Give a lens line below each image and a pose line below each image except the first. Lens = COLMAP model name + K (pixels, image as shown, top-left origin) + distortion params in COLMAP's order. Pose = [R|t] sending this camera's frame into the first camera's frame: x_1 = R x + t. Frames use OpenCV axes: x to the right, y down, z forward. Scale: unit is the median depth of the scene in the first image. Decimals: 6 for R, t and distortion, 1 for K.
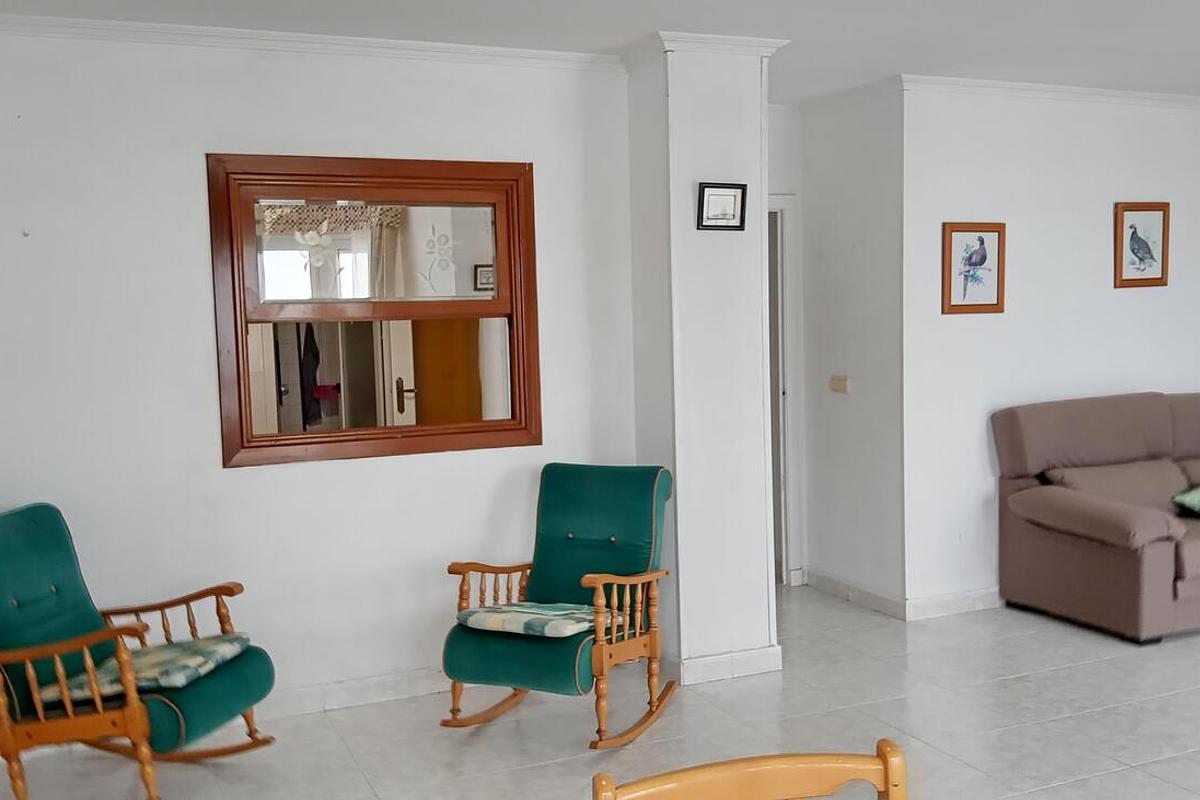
lens RADIAL K [[1196.5, 0, 633.3], [0, 1196.5, 395.8], [0, 0, 1]] dist [0.036232, 0.000000]
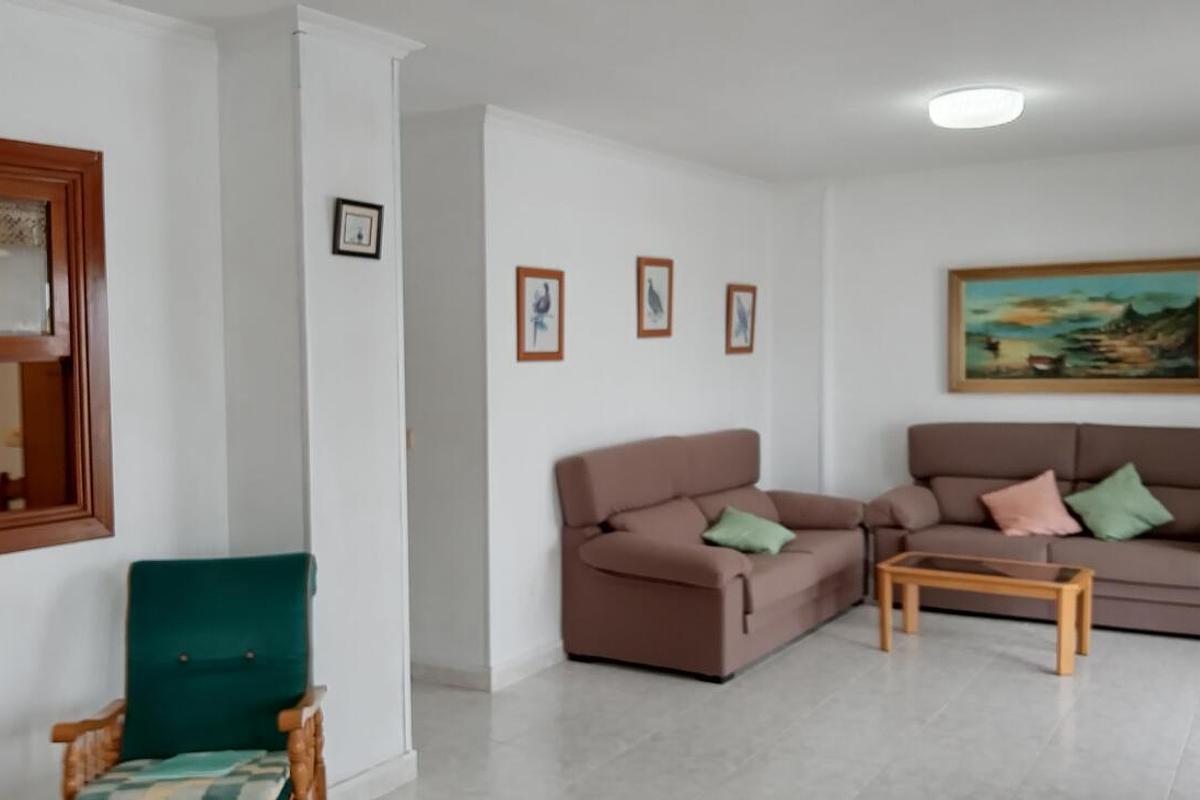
lens RADIAL K [[1126.9, 0, 605.5], [0, 1126.9, 393.5], [0, 0, 1]] dist [0.022019, 0.000000]
pose [[0.833221, -0.011231, 0.552826, -0.179998], [0.035752, 0.998796, -0.033594, -0.010211], [-0.551783, 0.047756, 0.832620, 0.217774]]
